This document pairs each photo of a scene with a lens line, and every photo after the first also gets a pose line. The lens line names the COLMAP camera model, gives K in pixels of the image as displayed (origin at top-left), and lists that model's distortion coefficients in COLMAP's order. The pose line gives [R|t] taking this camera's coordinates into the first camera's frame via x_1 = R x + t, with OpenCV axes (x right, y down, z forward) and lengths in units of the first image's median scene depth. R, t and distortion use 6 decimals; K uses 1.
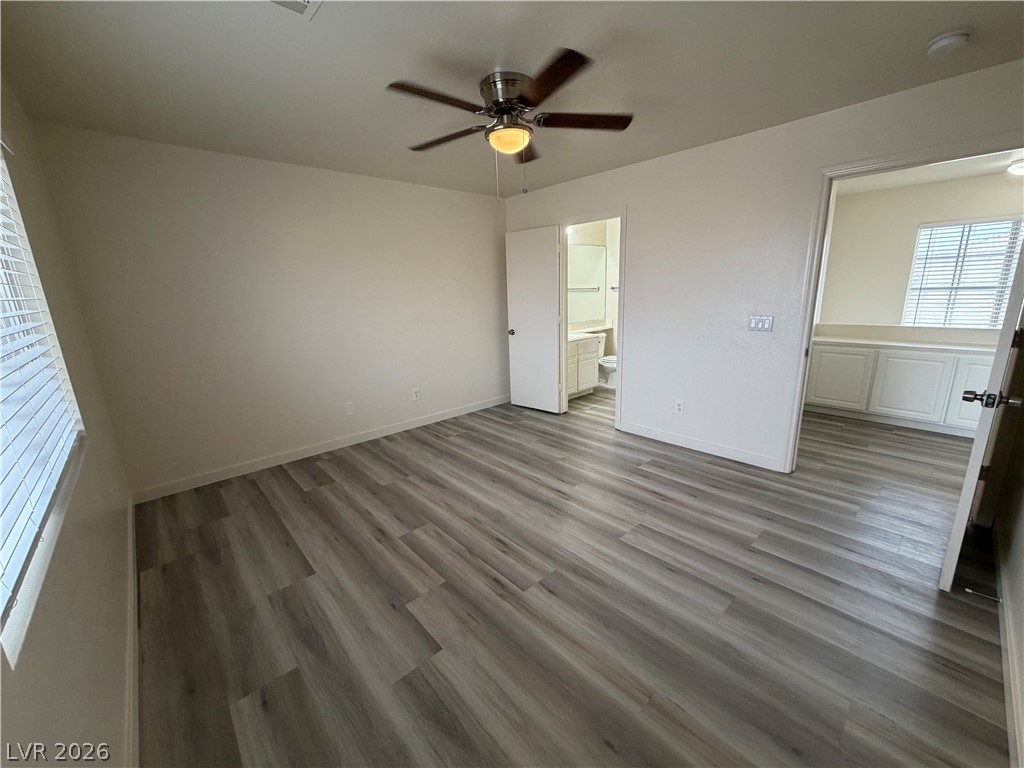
lens RADIAL K [[408.3, 0, 509.9], [0, 408.3, 382.5], [0, 0, 1]] dist [0.000078, 0.000045]
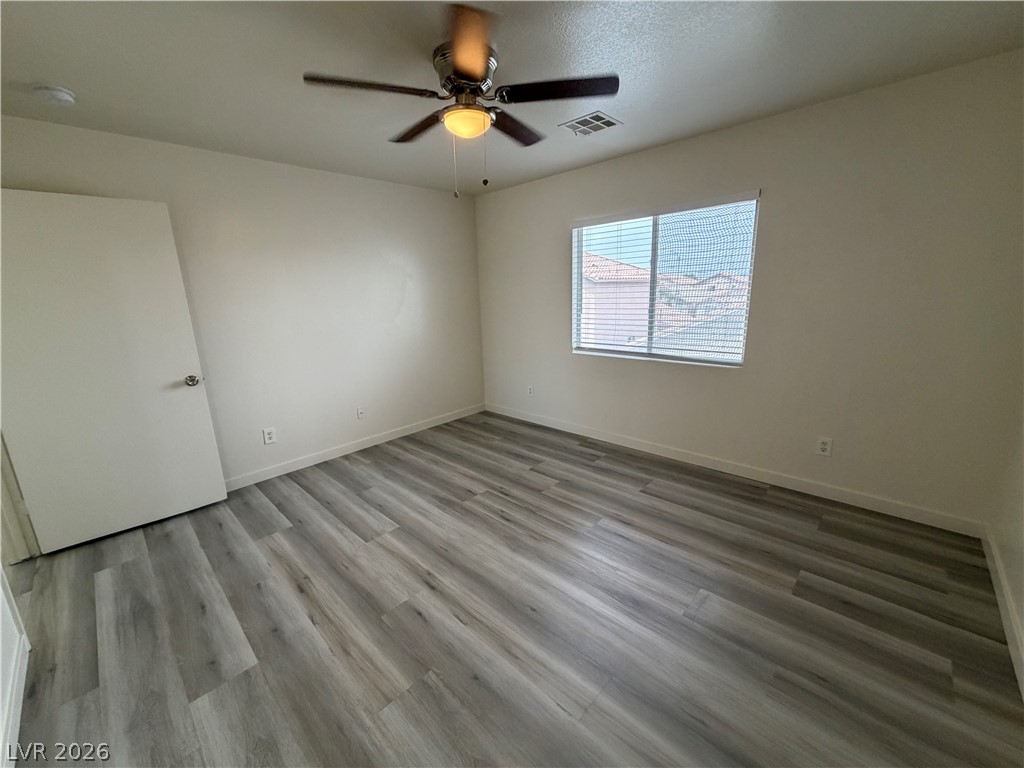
lens RADIAL K [[408.3, 0, 509.9], [0, 408.3, 382.5], [0, 0, 1]] dist [0.000078, 0.000045]
pose [[-0.995699, 0.076918, -0.051638, -0.001883], [0.046920, 0.899286, 0.434836, -0.423939], [0.079884, 0.430543, -0.899028, 1.805329]]
